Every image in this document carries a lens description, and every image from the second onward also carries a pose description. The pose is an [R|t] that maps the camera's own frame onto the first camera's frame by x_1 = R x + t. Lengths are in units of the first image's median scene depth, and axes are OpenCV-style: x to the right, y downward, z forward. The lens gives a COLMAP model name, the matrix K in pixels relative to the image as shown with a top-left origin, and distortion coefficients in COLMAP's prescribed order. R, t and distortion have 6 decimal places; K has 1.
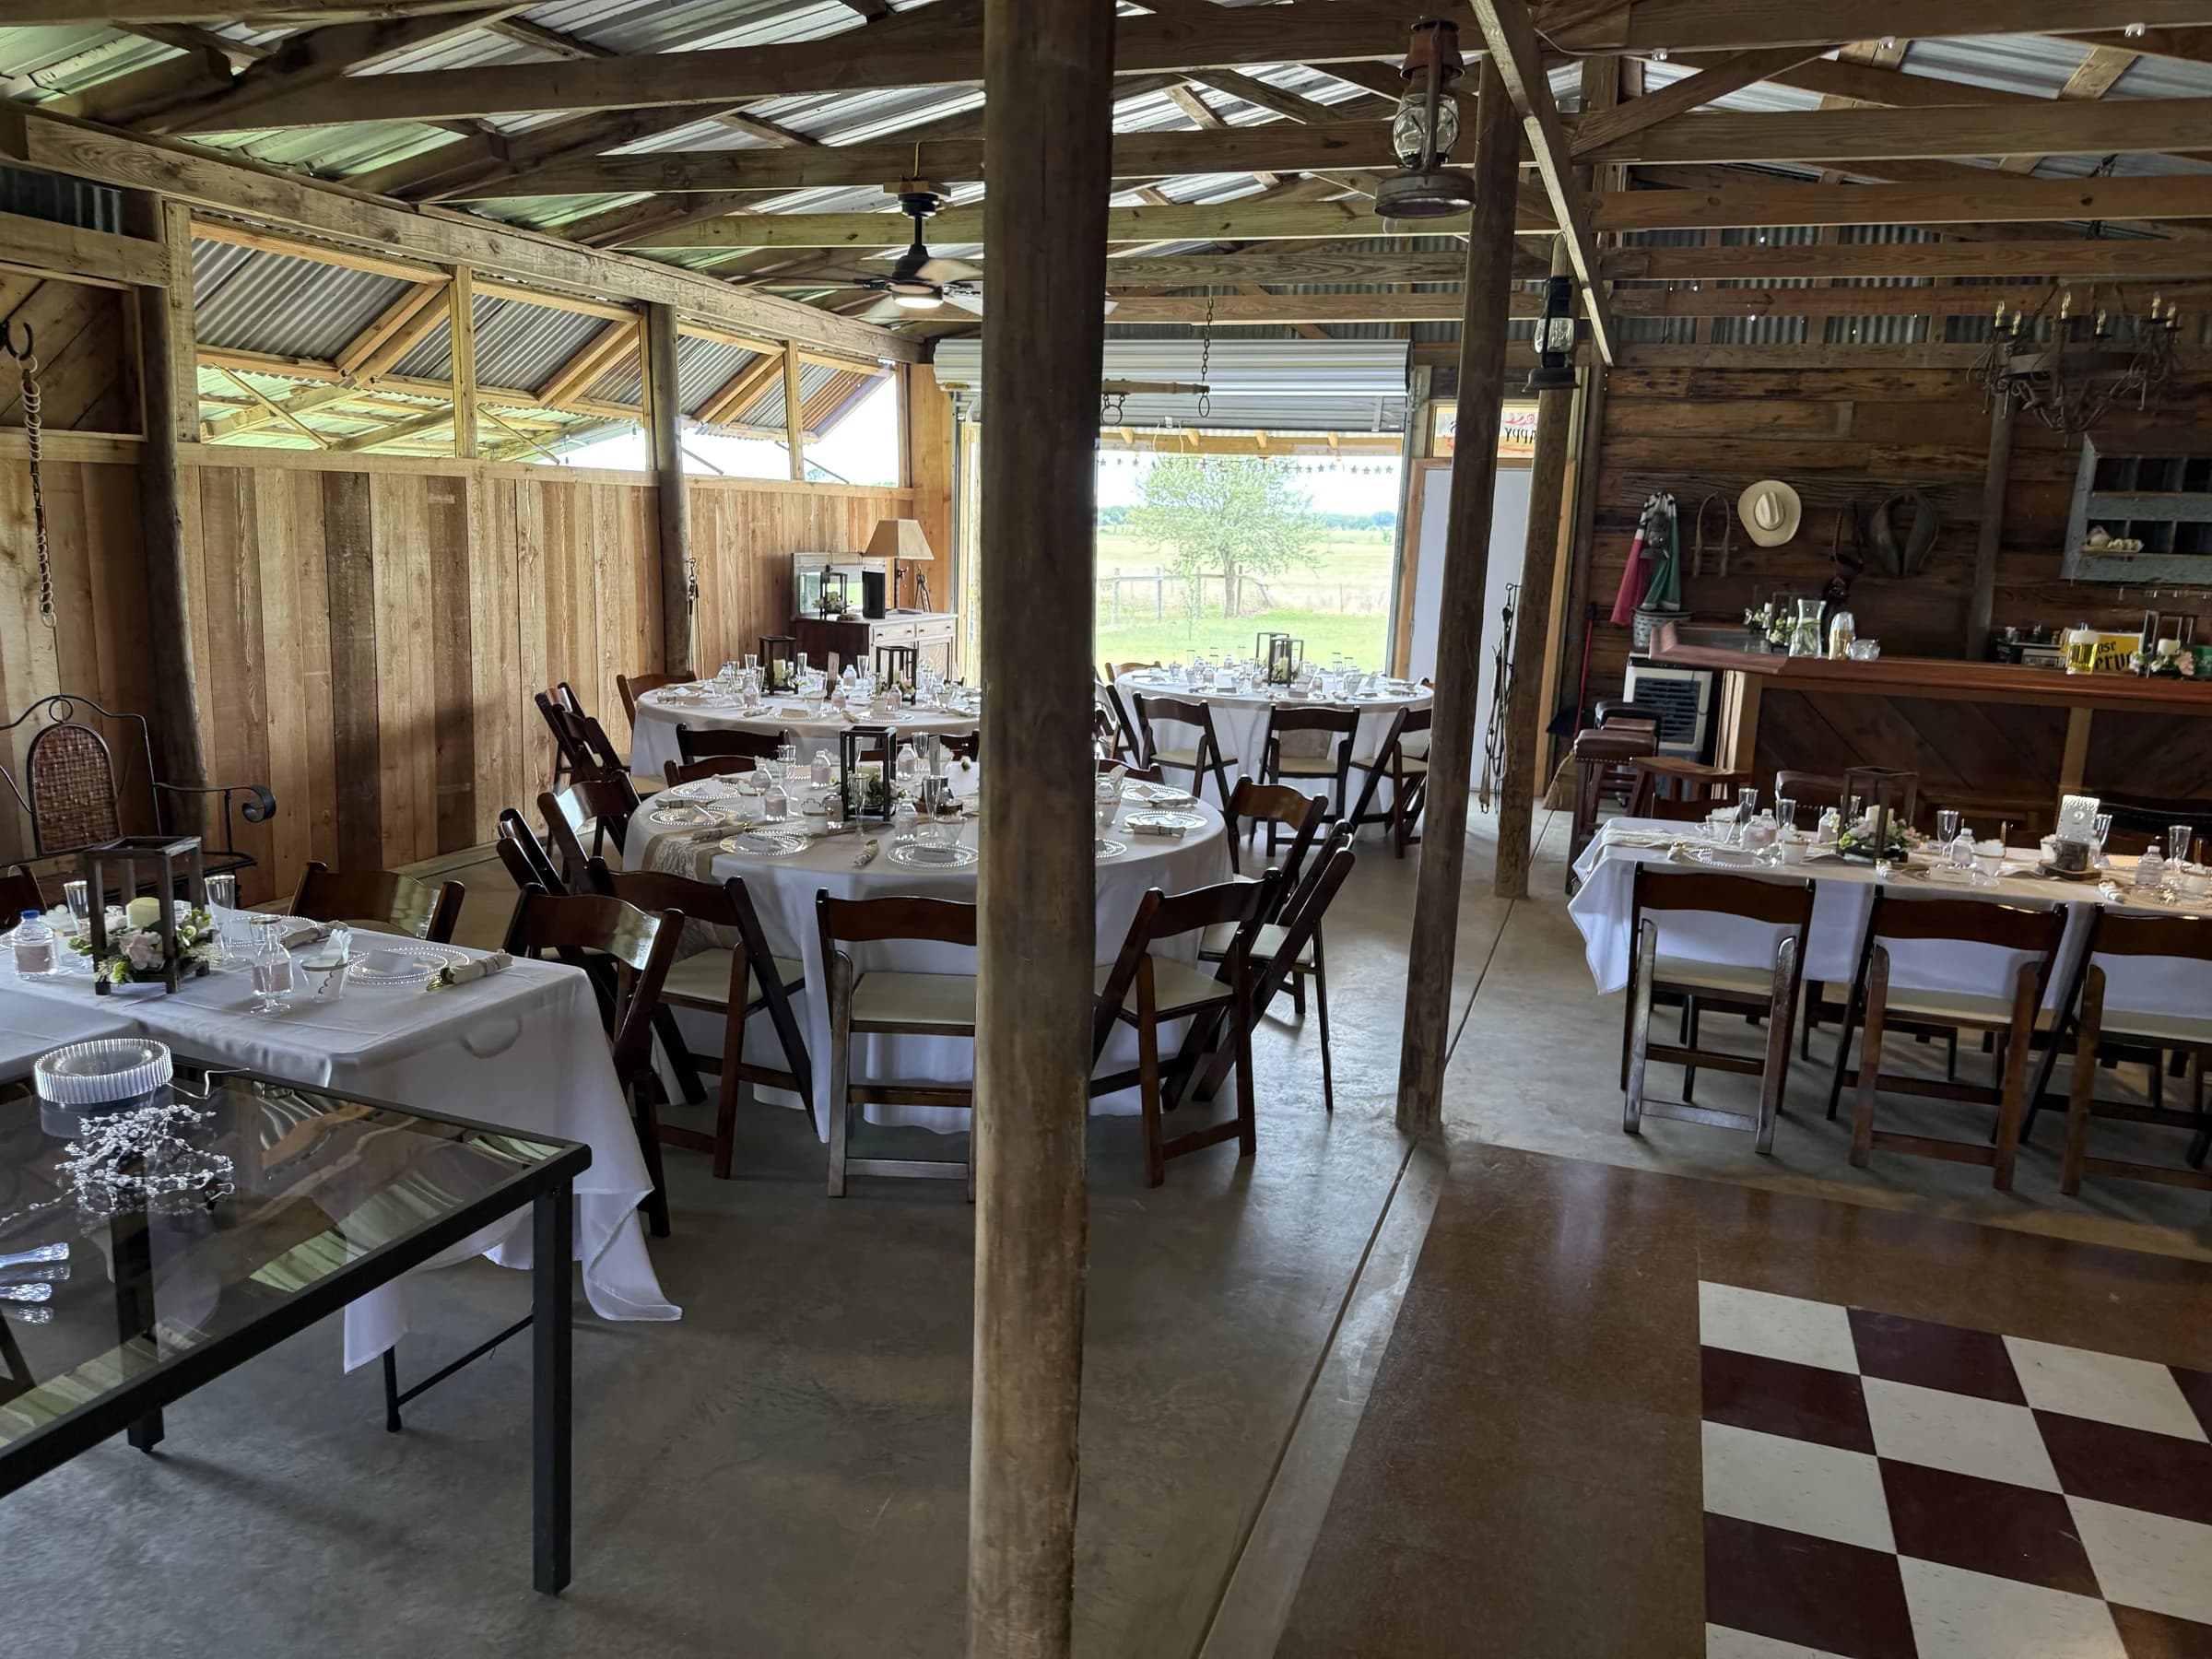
lens RADIAL K [[1496.1, 0, 1129.6], [0, 1496.1, 831.8], [0, 0, 1]] dist [0.049062, -0.047967]
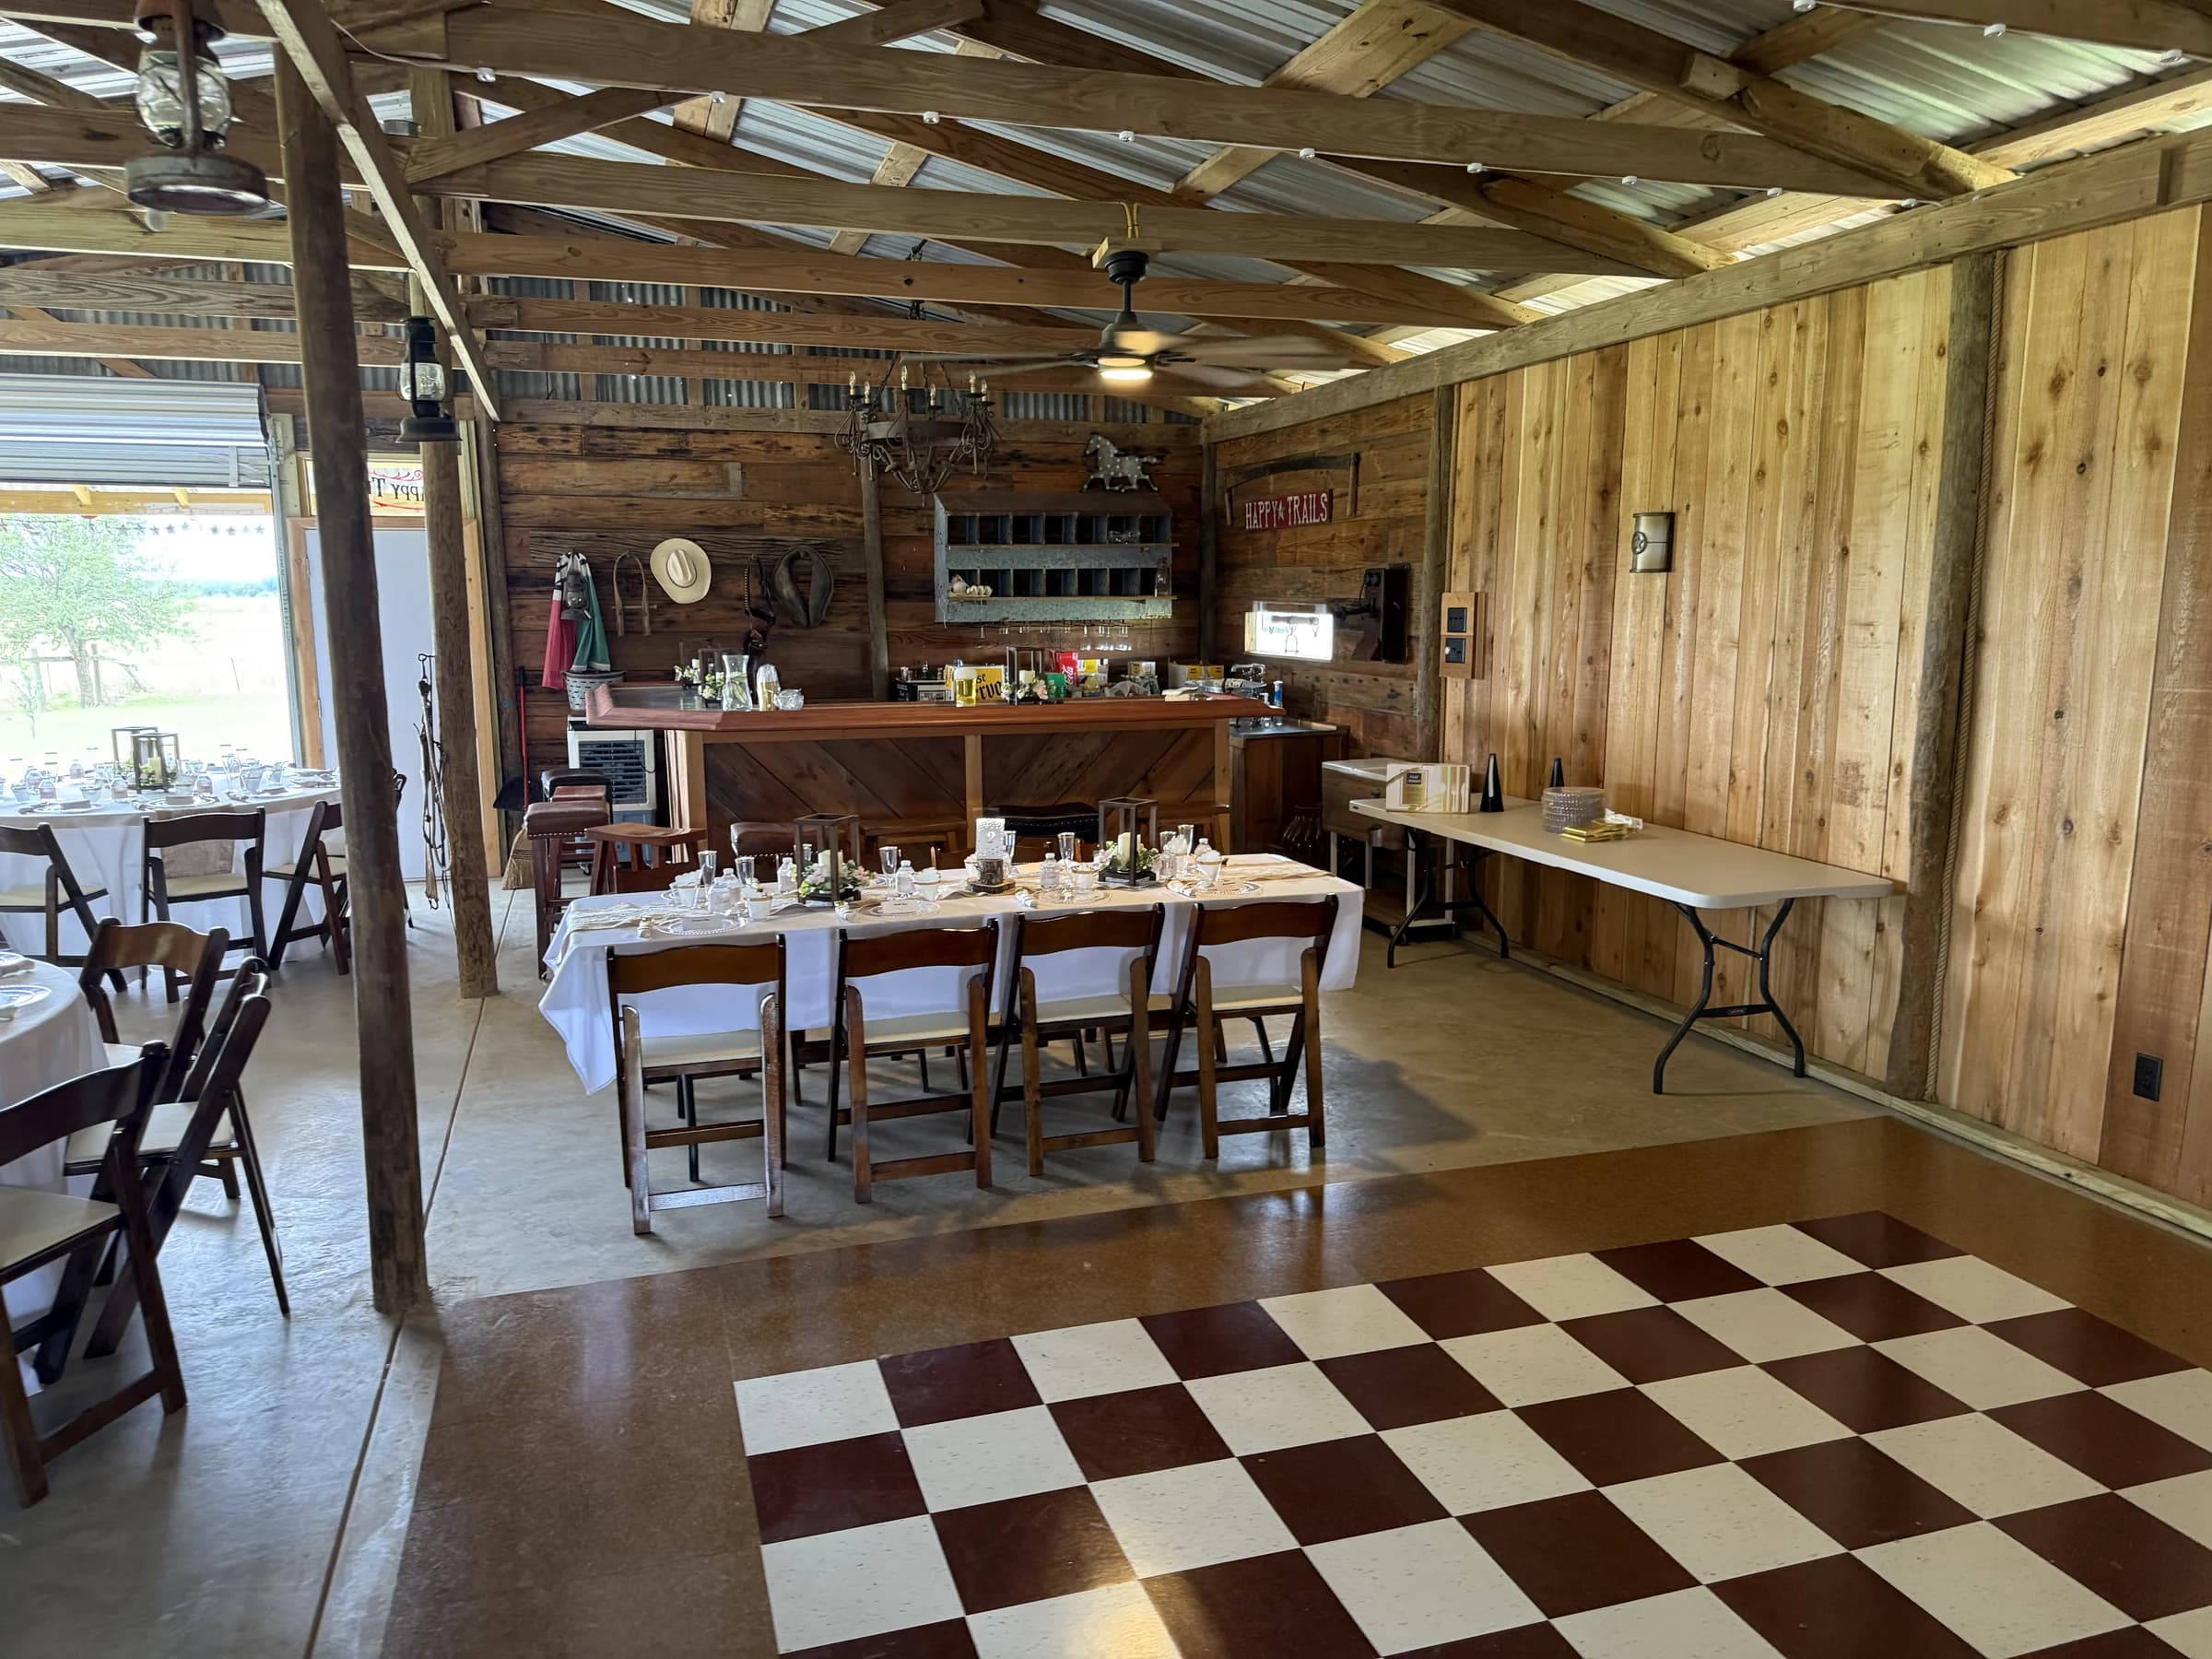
lens RADIAL K [[1525.1, 0, 1074.3], [0, 1525.1, 831.4], [0, 0, 1]] dist [0.074411, -0.146037]
pose [[0.801255, -0.129689, 0.584098, 0.018015], [0.154159, 0.988015, 0.007899, -0.009197], [-0.578122, 0.083714, 0.811645, 0.042986]]
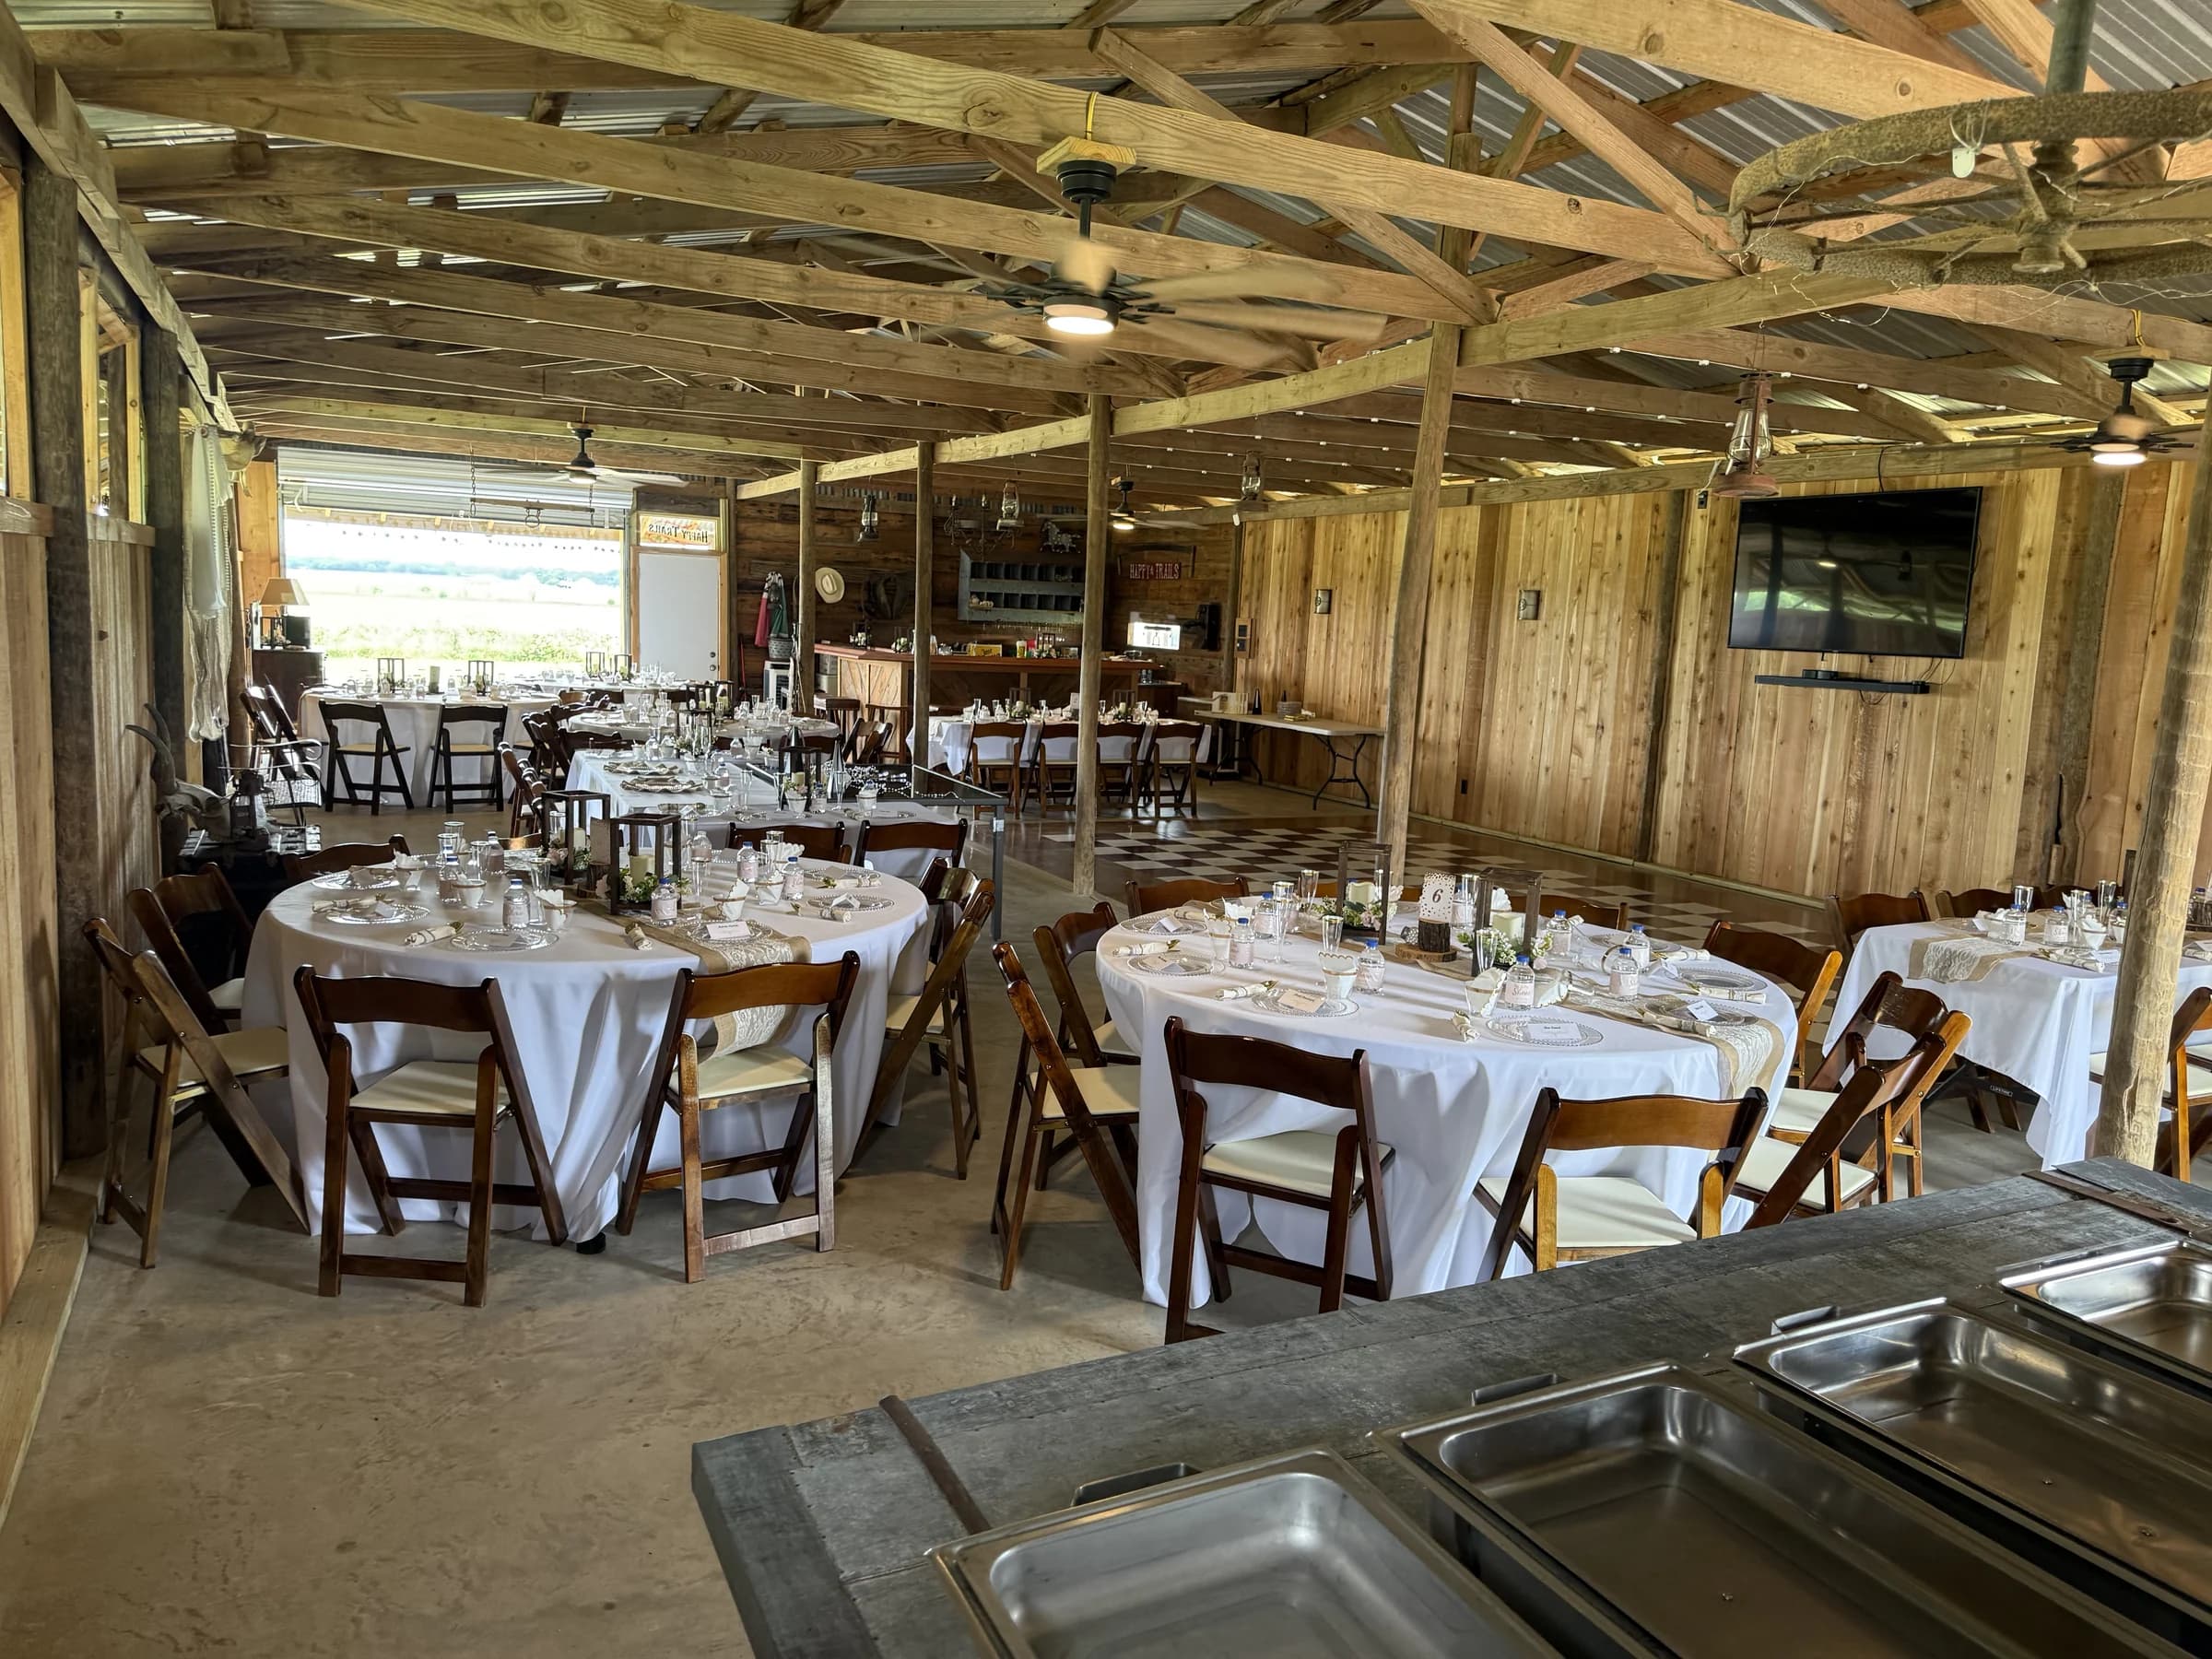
lens RADIAL K [[1554.8, 0, 1111.2], [0, 1554.8, 816.3], [0, 0, 1]] dist [0.042282, -0.045790]
pose [[0.690517, -0.097243, 0.716749, -1.118143], [0.127249, 0.991799, 0.011968, 0.138149], [-0.712035, 0.082942, 0.697228, -0.842259]]
